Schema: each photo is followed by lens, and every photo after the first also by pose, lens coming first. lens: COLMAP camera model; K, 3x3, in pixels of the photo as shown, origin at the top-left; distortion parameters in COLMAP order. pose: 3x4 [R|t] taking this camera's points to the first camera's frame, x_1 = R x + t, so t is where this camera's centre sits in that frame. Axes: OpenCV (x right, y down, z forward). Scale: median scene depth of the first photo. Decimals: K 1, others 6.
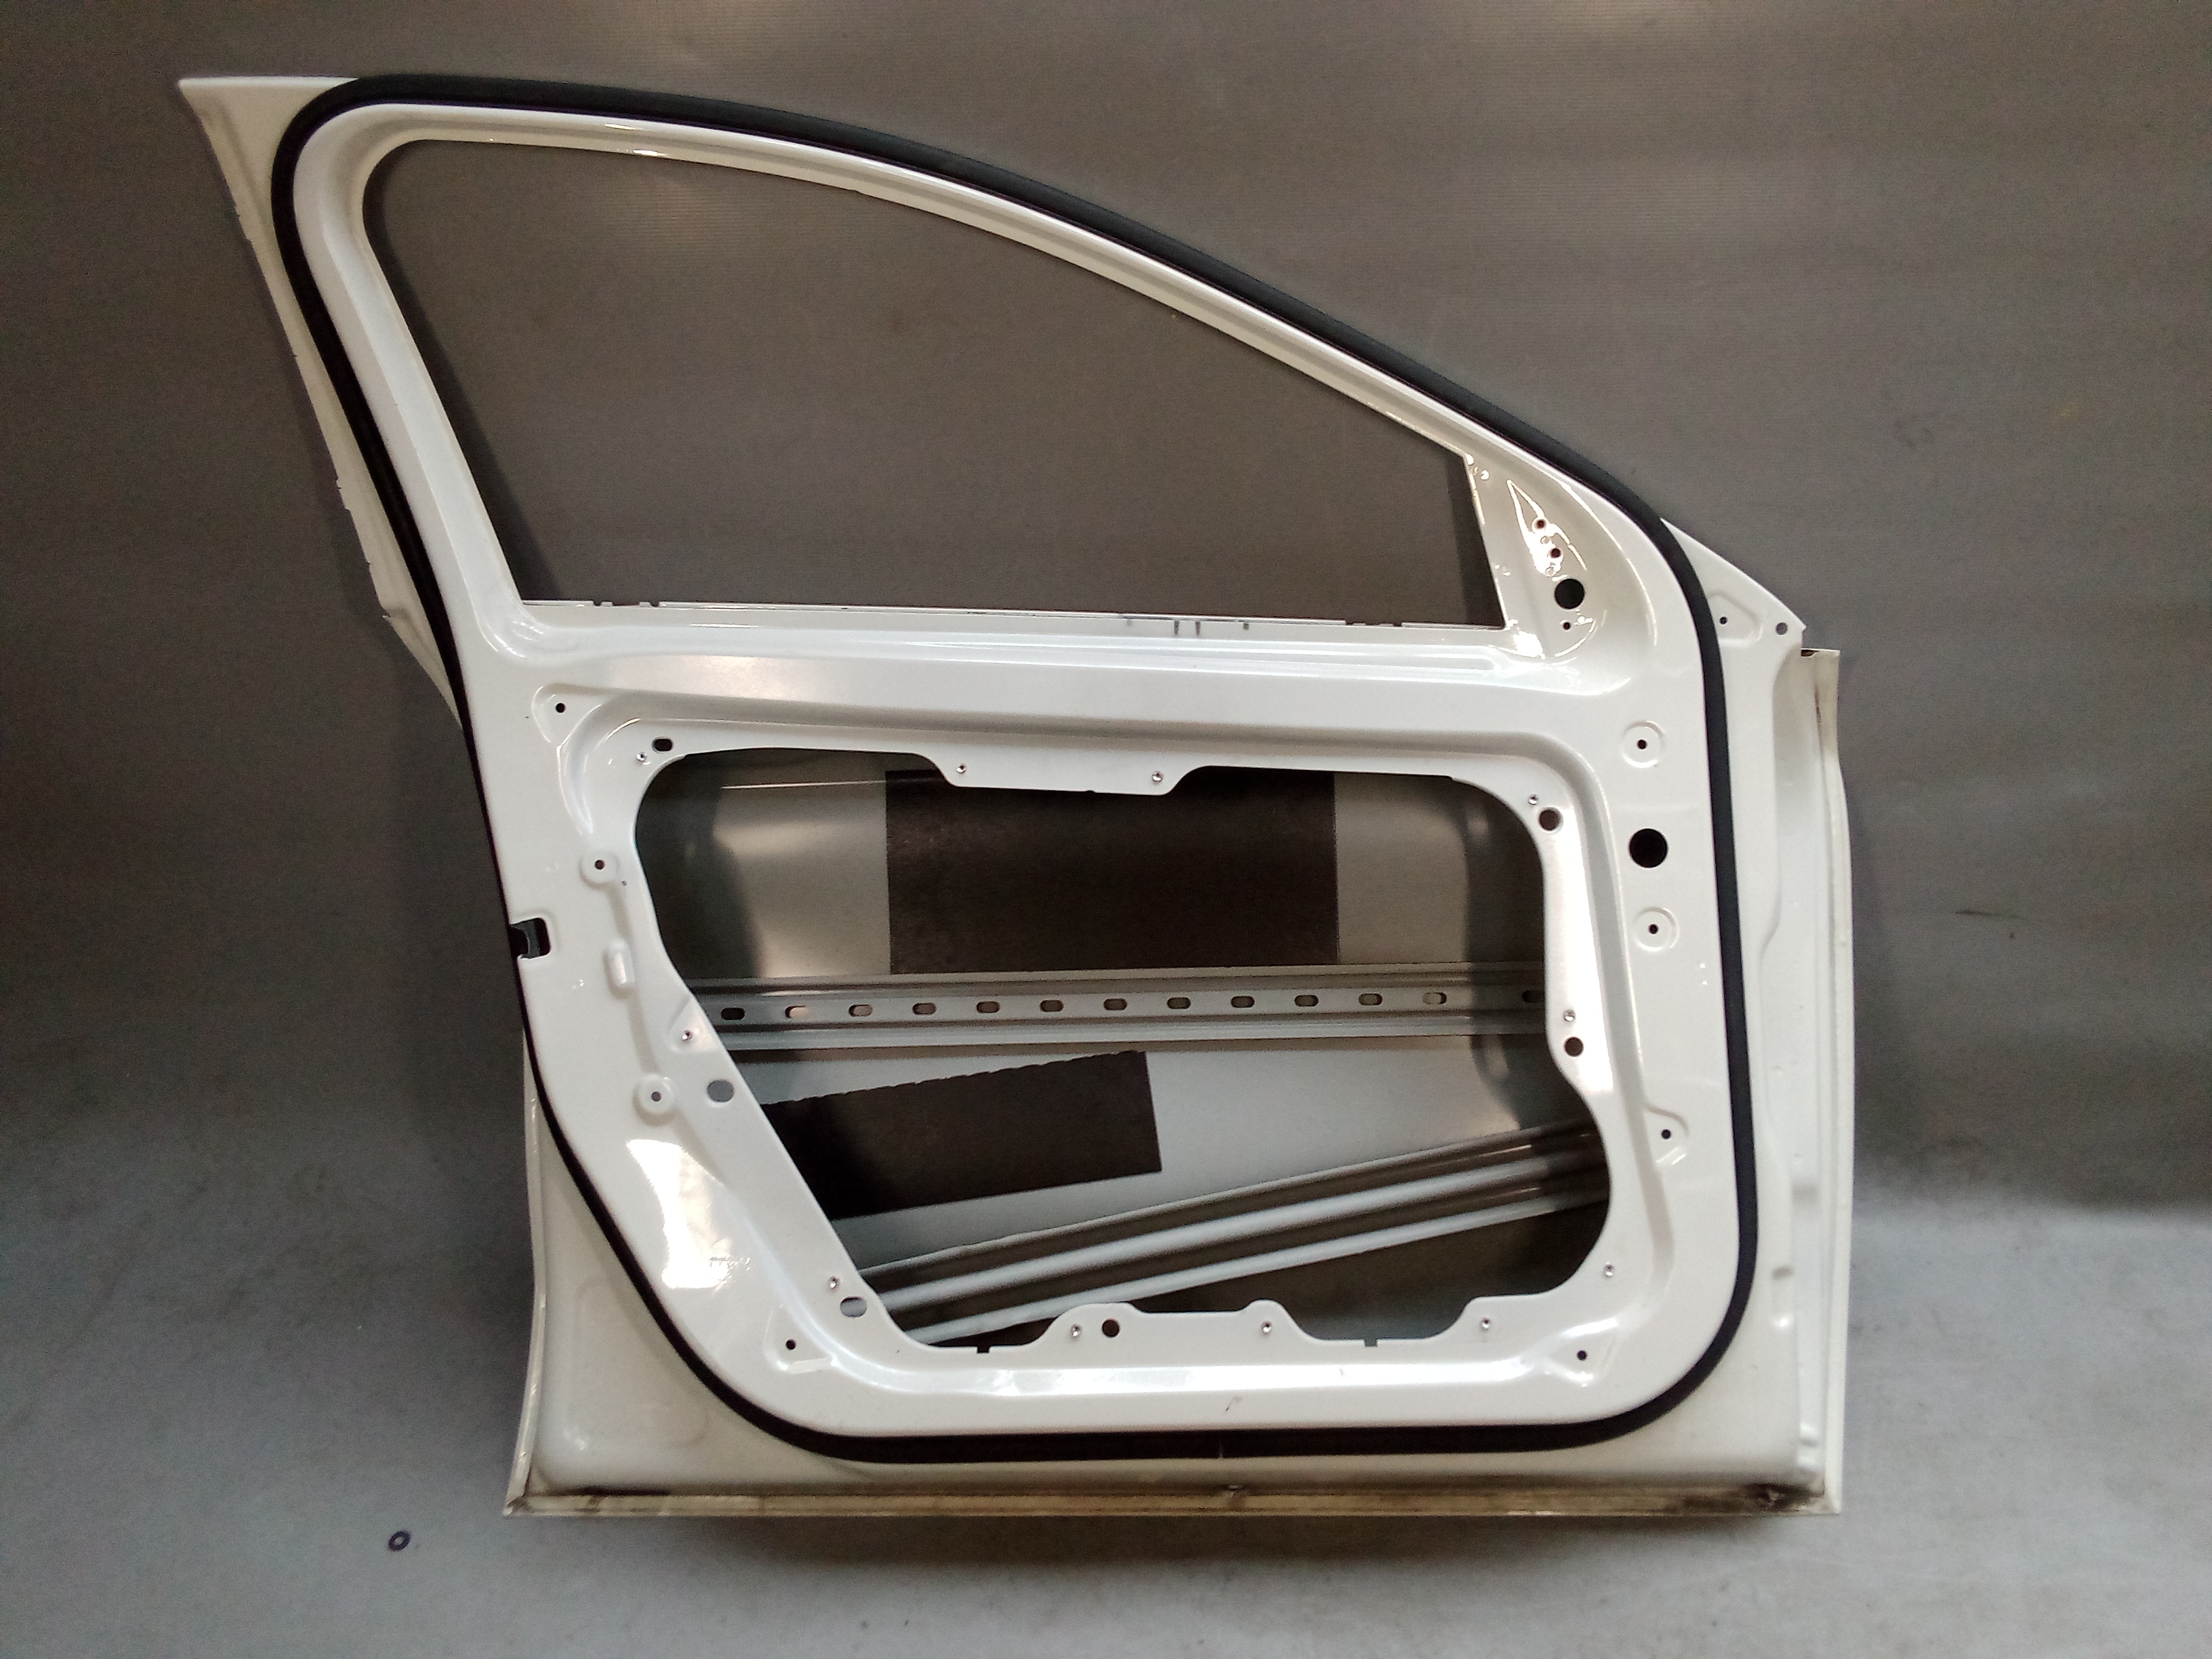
lens RADIAL K [[1765.7, 0, 1101.5], [0, 1765.7, 817.3], [0, 0, 1]] dist [0.046046, -0.091186]
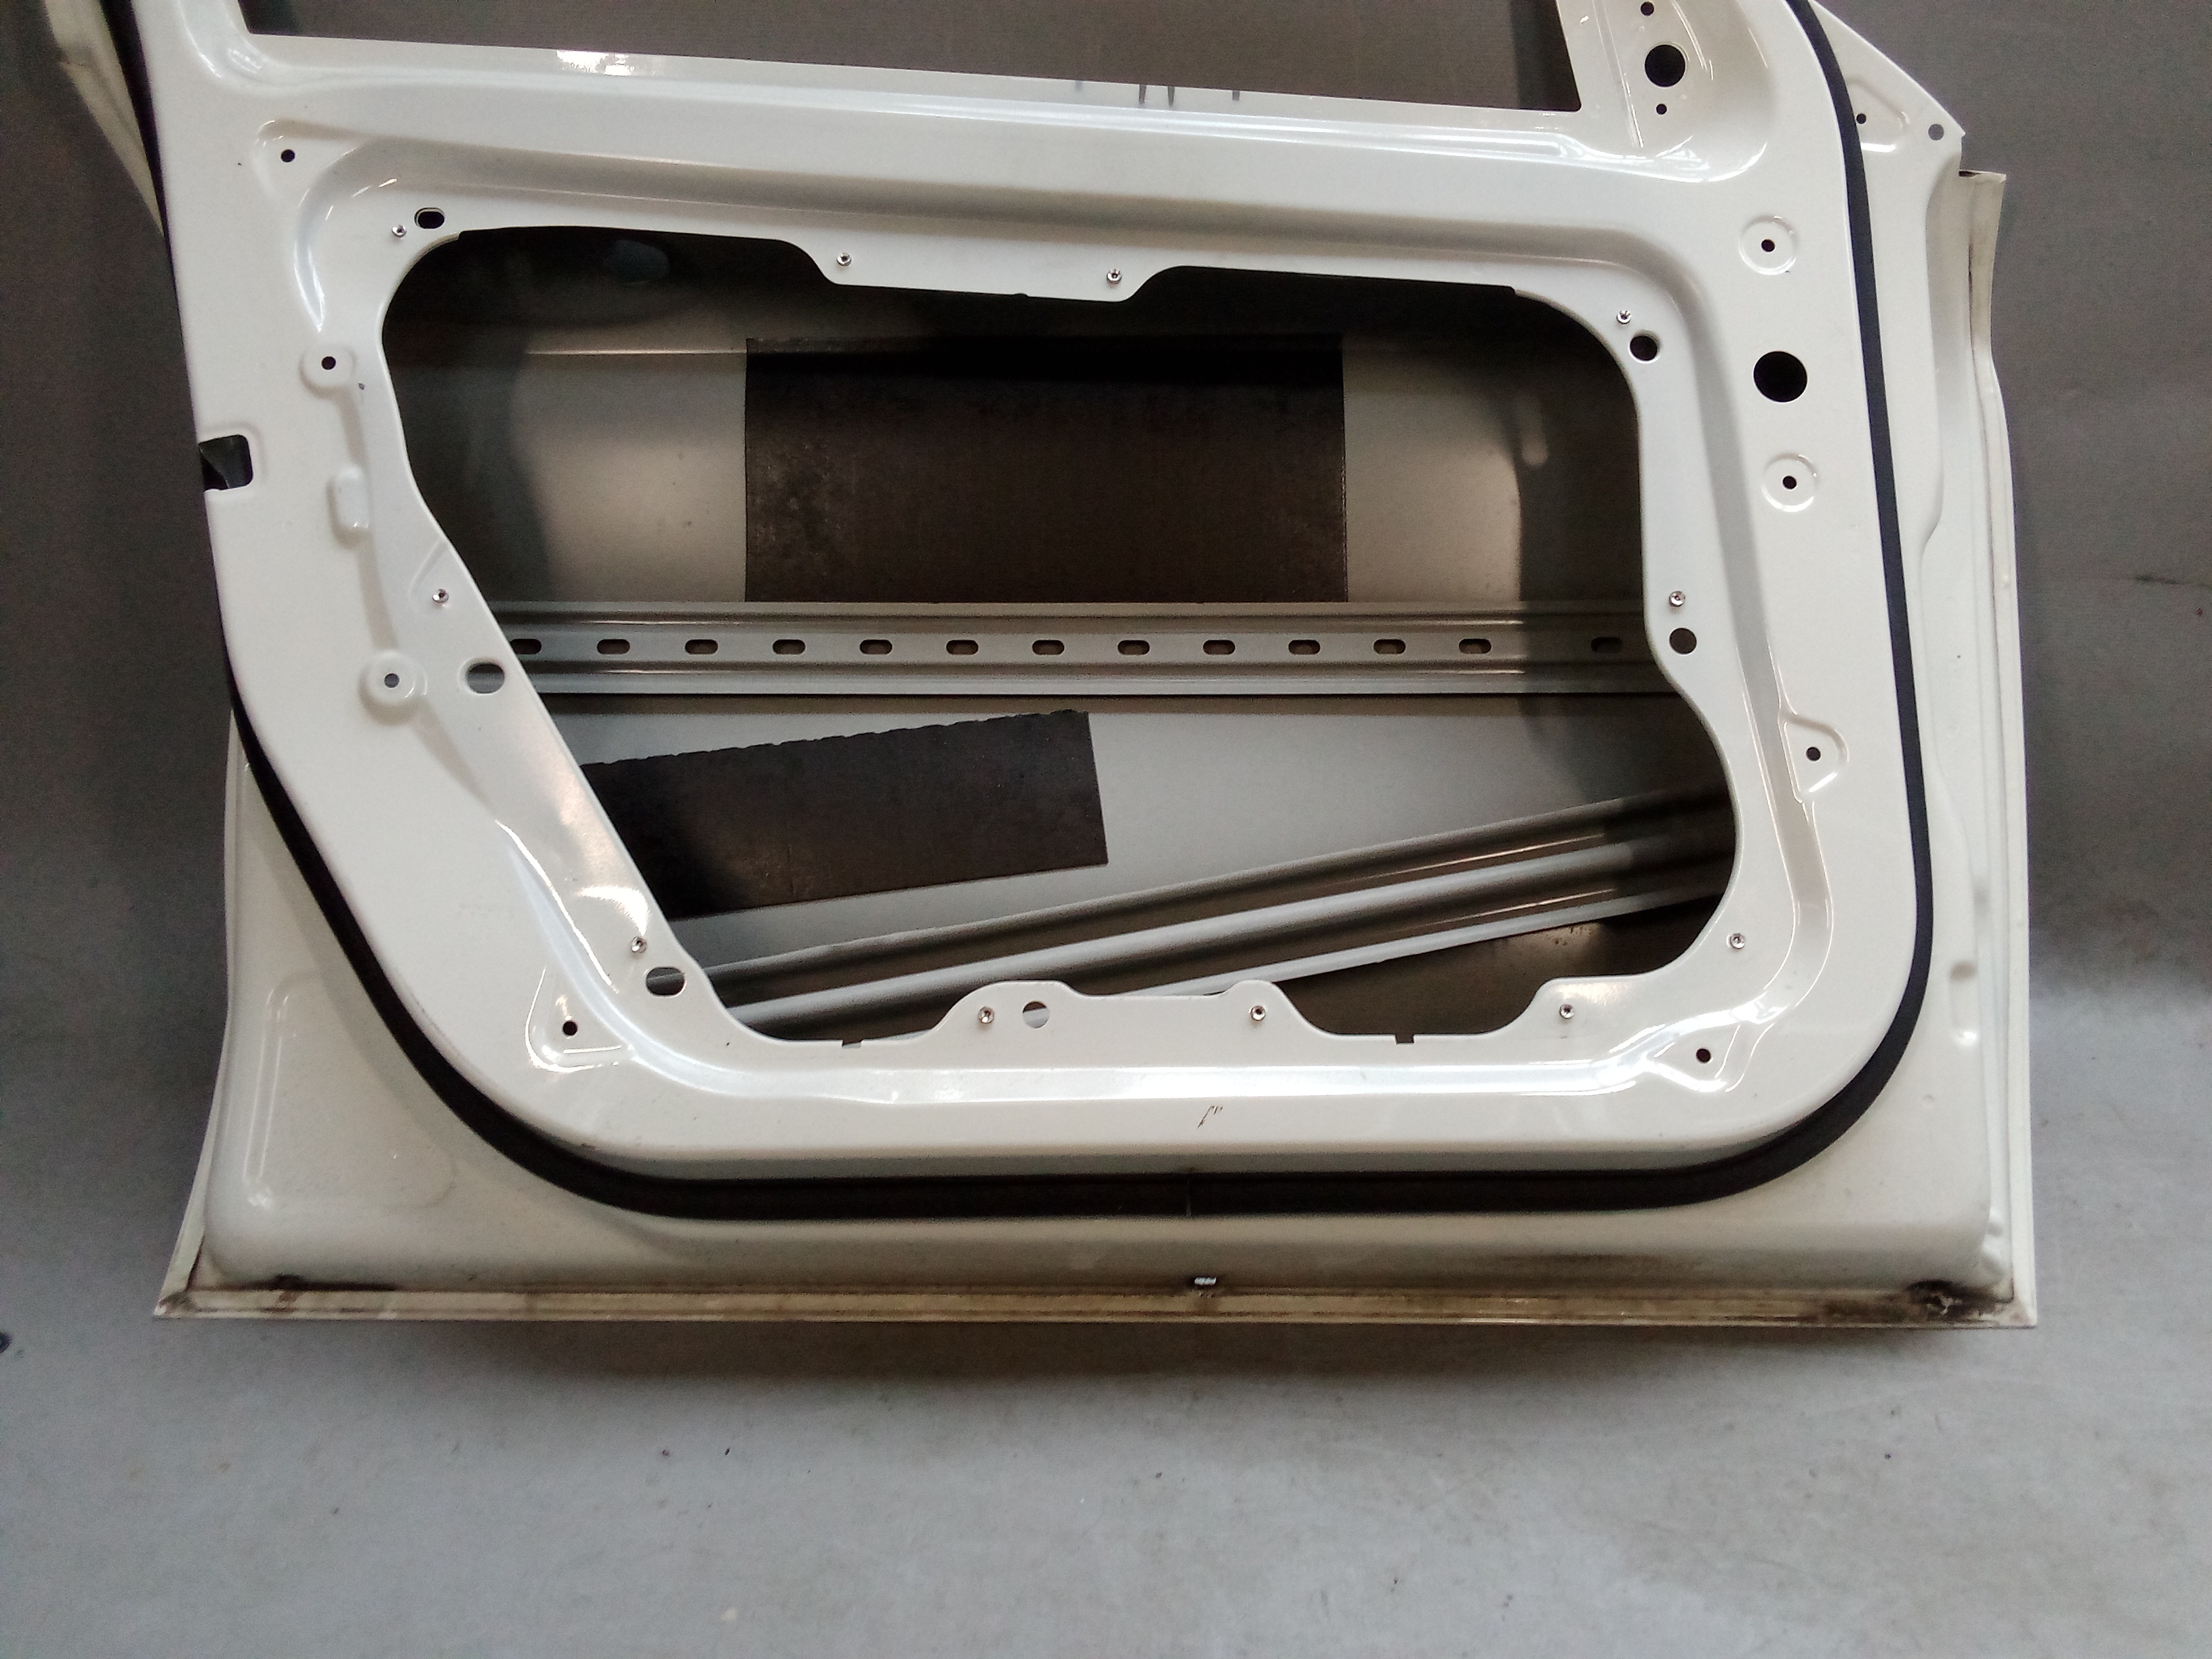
lens RADIAL K [[1765.7, 0, 1101.5], [0, 1765.7, 817.3], [0, 0, 1]] dist [0.046046, -0.091186]
pose [[0.998908, 0.020580, 0.041953, 0.000397], [-0.017095, 0.996503, -0.081795, 0.252197], [-0.043489, 0.080988, 0.995766, 0.280558]]
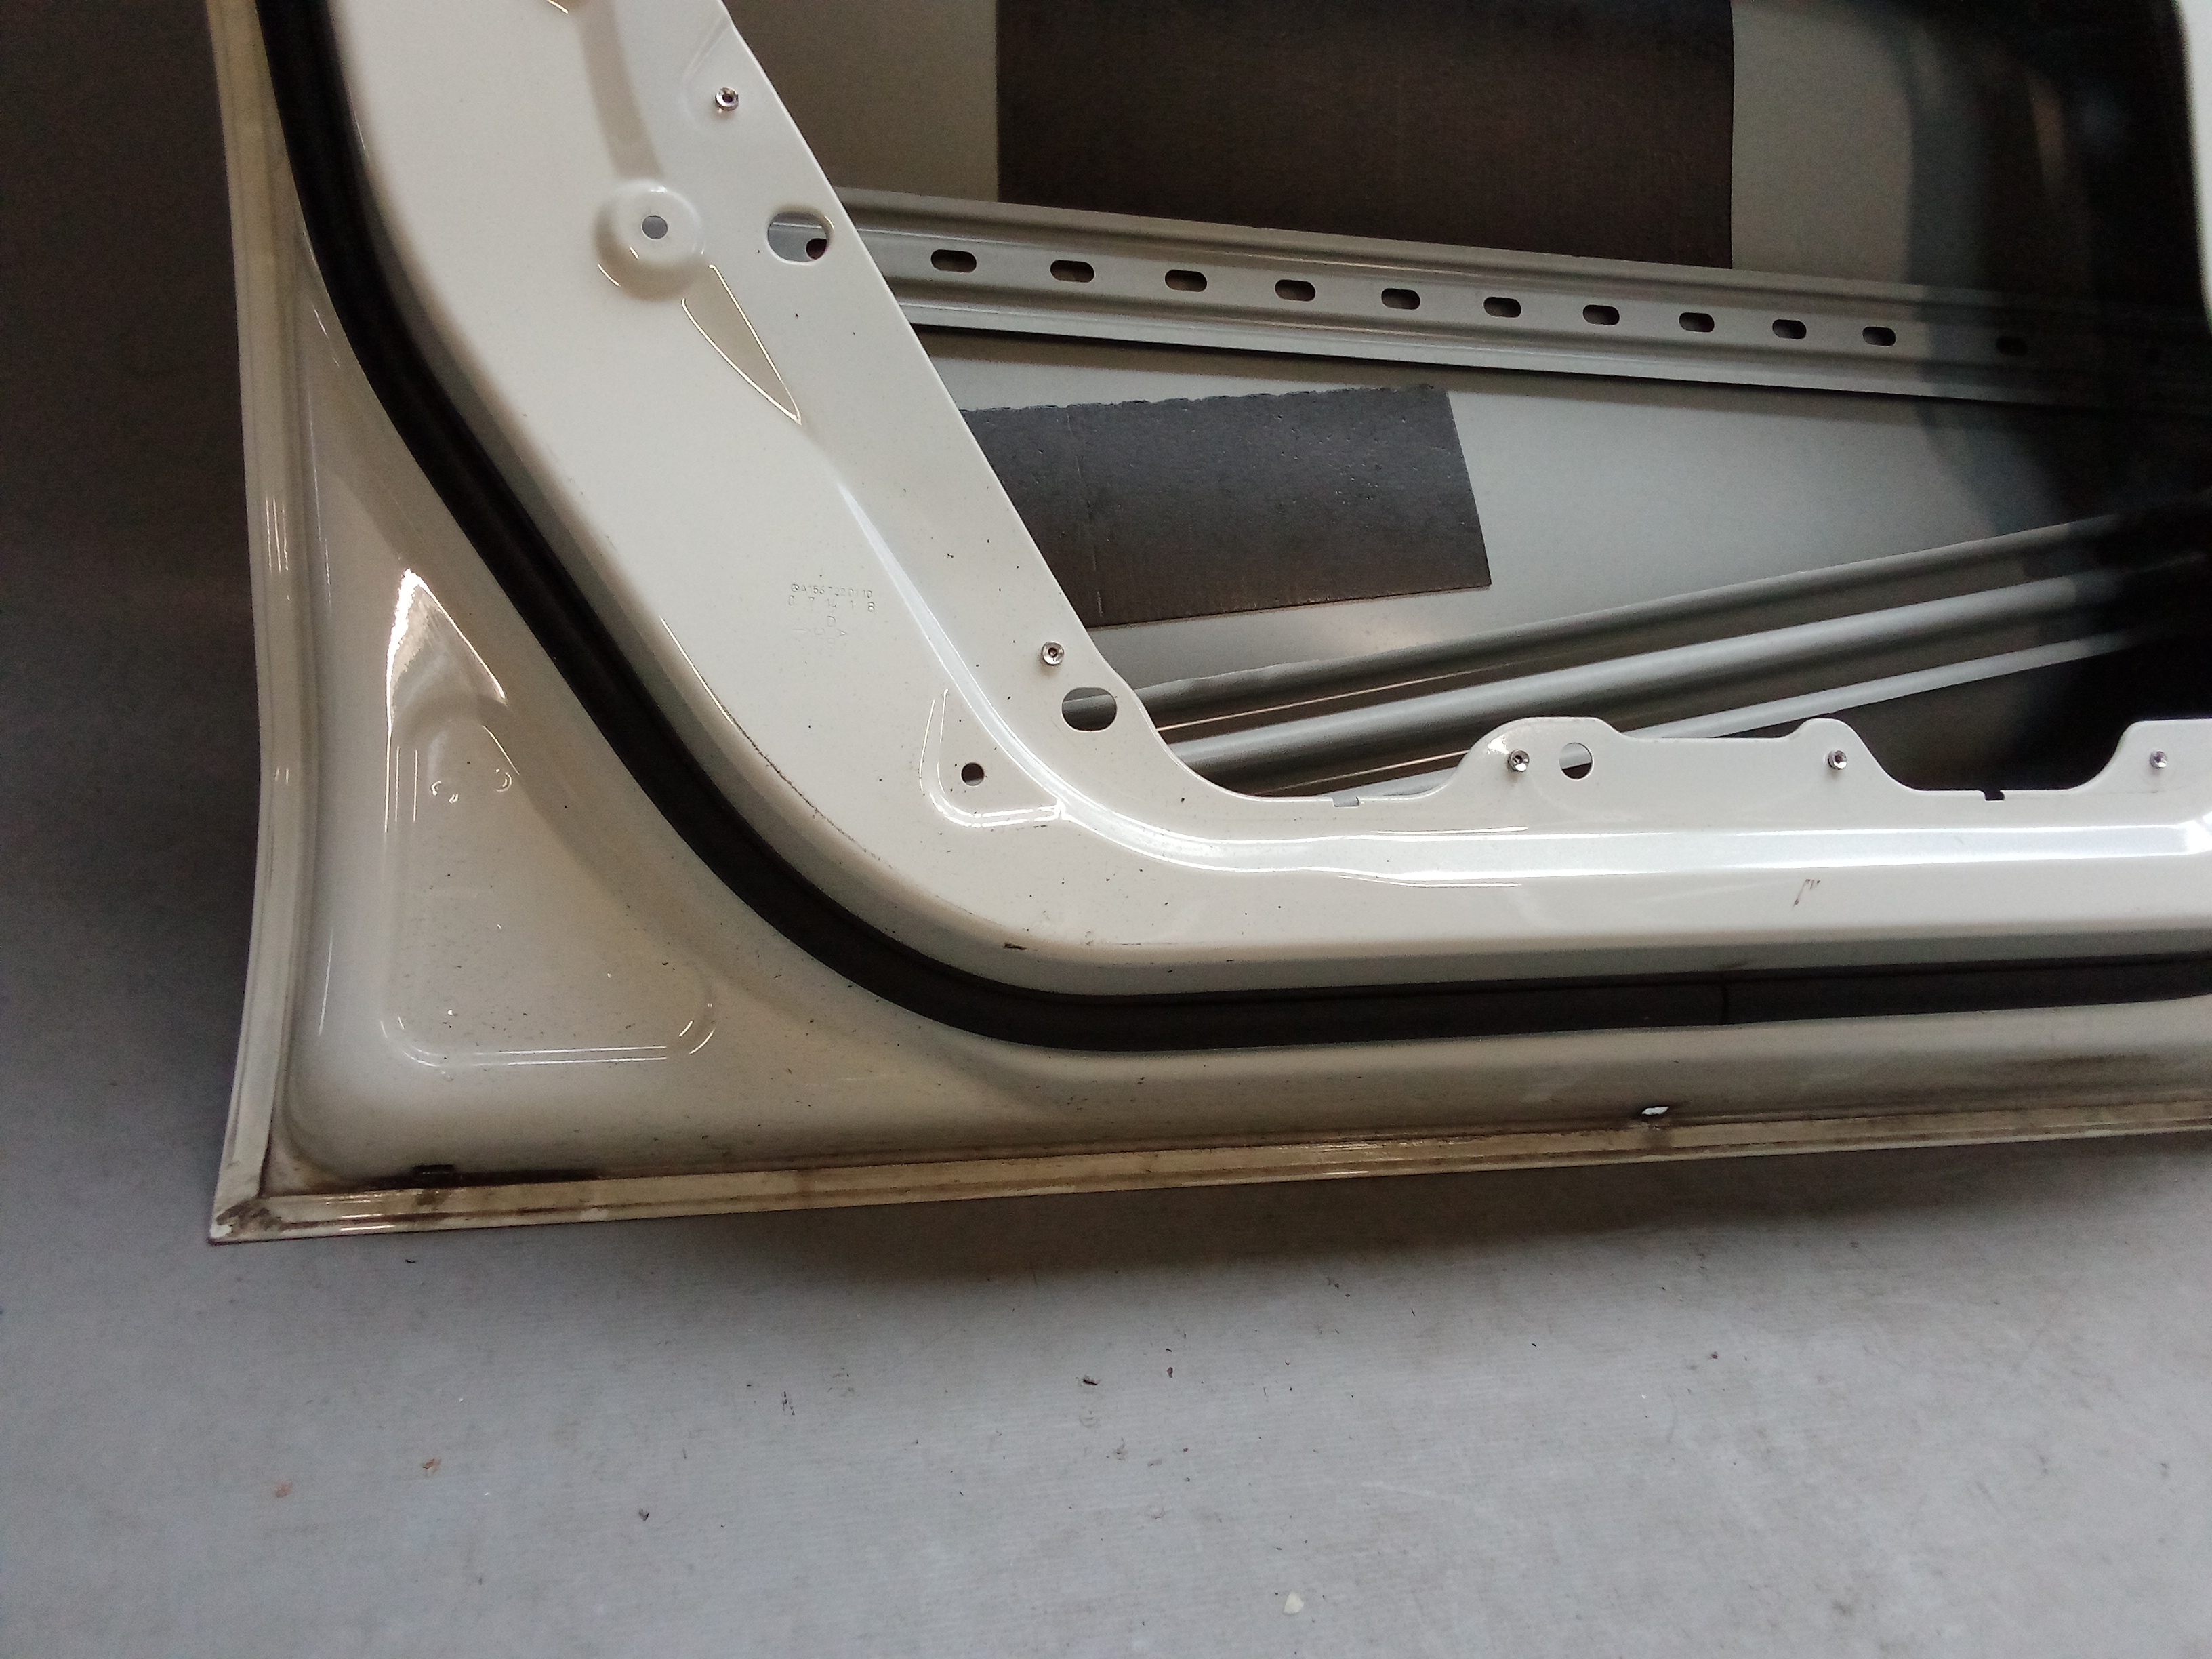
lens RADIAL K [[1789.5, 0, 1138.4], [0, 1789.5, 815.9], [0, 0, 1]] dist [0.062553, -0.128633]
pose [[0.951127, 0.014413, 0.308463, -0.260560], [-0.013347, 0.999895, -0.005566, 0.291254], [-0.308511, 0.001177, 0.951220, 0.511369]]
